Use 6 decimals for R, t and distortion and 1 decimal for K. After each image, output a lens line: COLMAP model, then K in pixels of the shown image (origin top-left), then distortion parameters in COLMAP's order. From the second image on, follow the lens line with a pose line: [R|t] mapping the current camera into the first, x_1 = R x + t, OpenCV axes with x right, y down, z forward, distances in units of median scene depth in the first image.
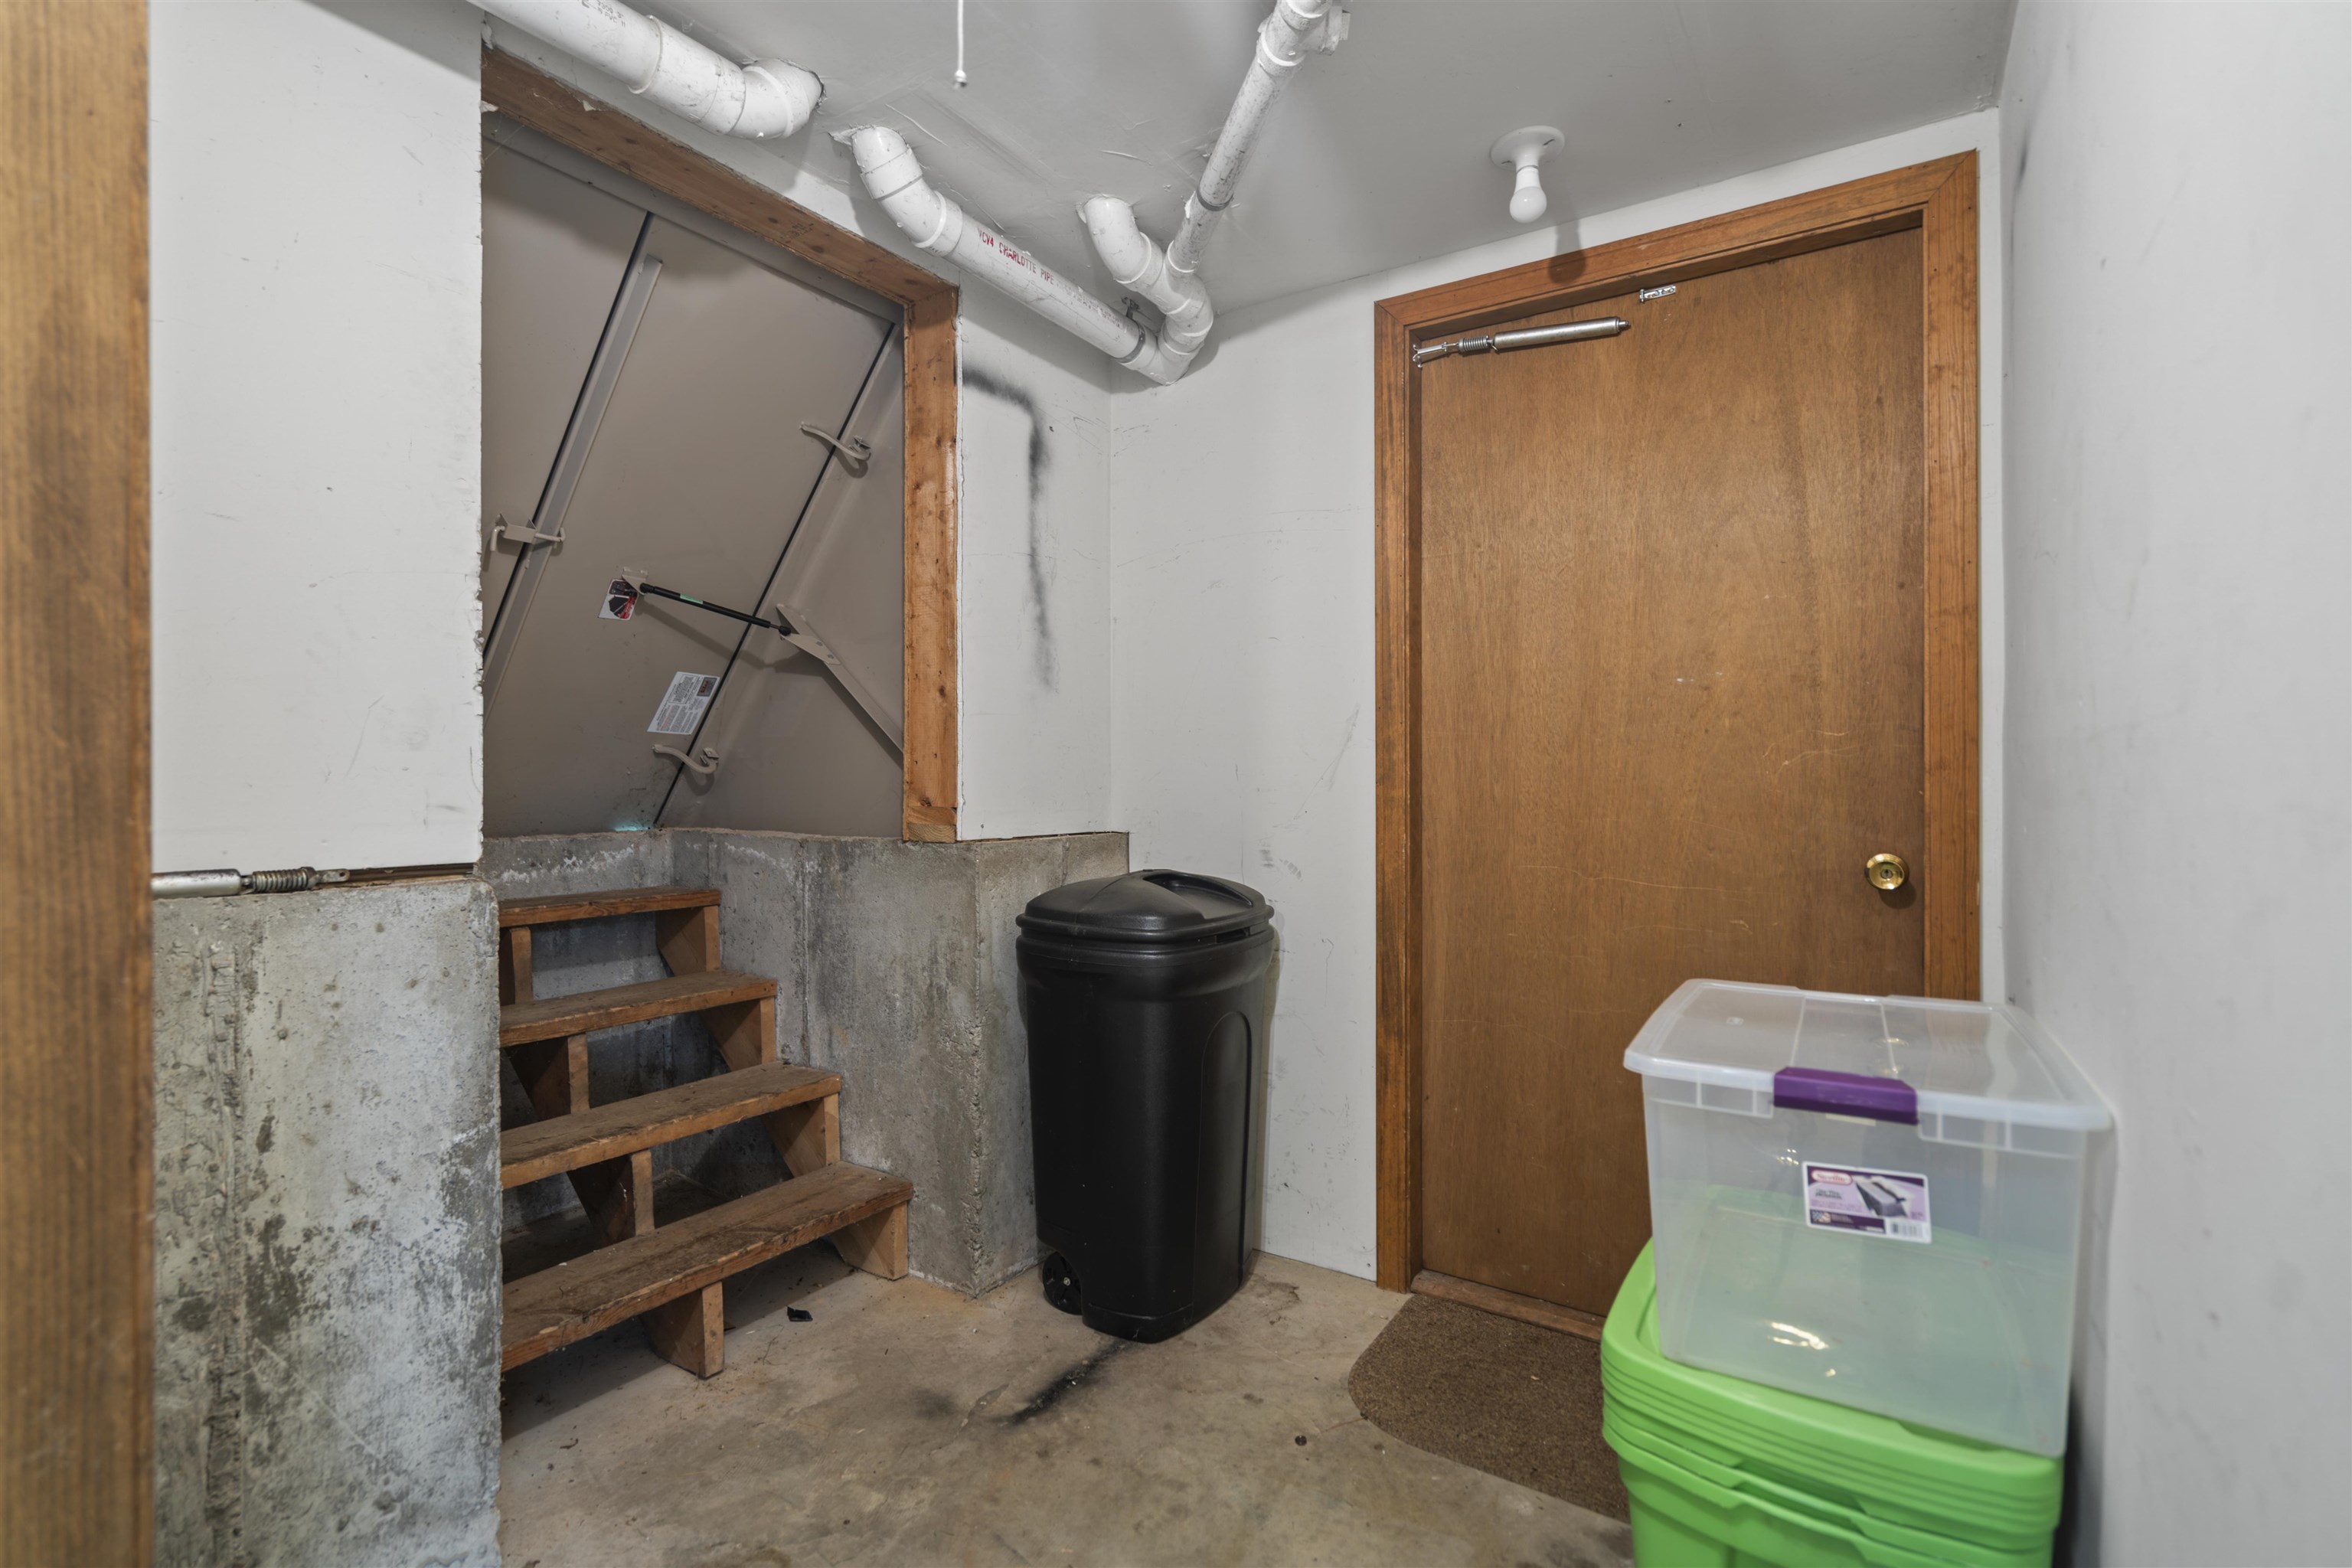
lens RADIAL K [[1073.6, 0, 1169.3], [0, 1073.6, 780.8], [0, 0, 1]] dist [-0.003172, -0.000256]
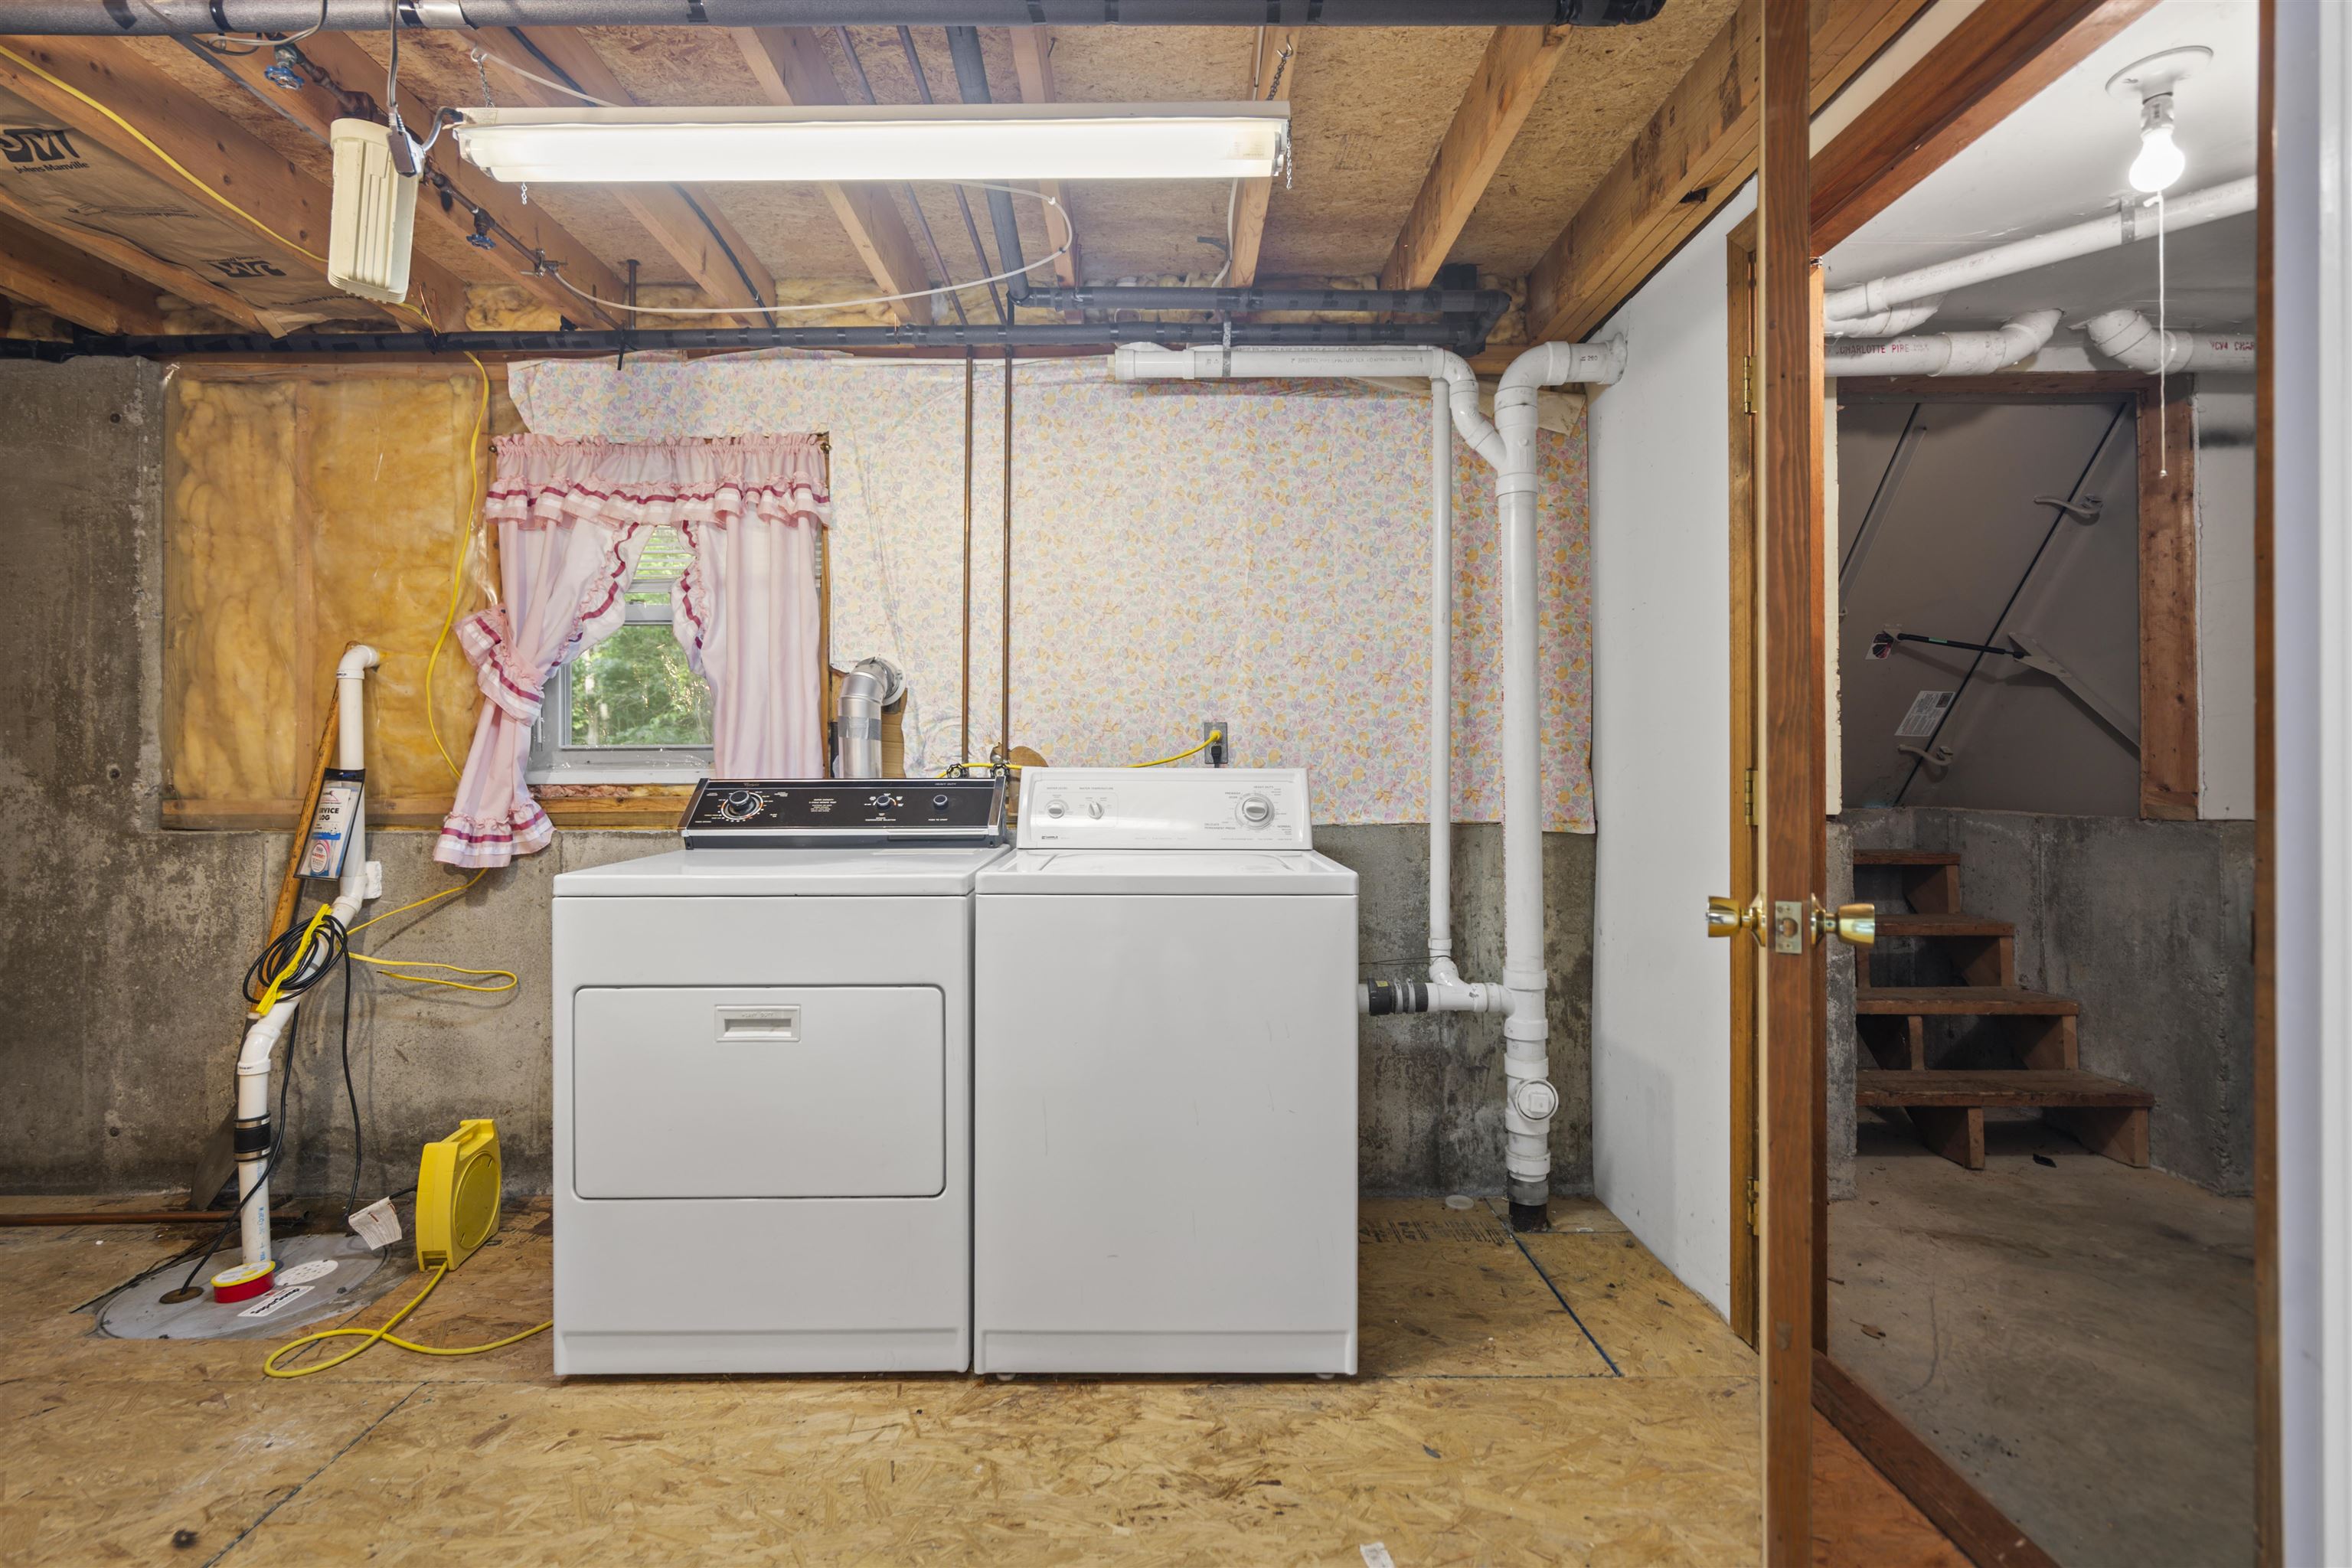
lens RADIAL K [[1073.6, 0, 1147.9], [0, 1073.6, 758.6], [0, 0, 1]] dist [-0.003172, -0.000256]
pose [[0.547140, -0.010907, -0.836970, 0.164520], [-0.000262, 0.999913, -0.013202, 0.002600], [0.837041, 0.007442, 0.547090, -0.654186]]
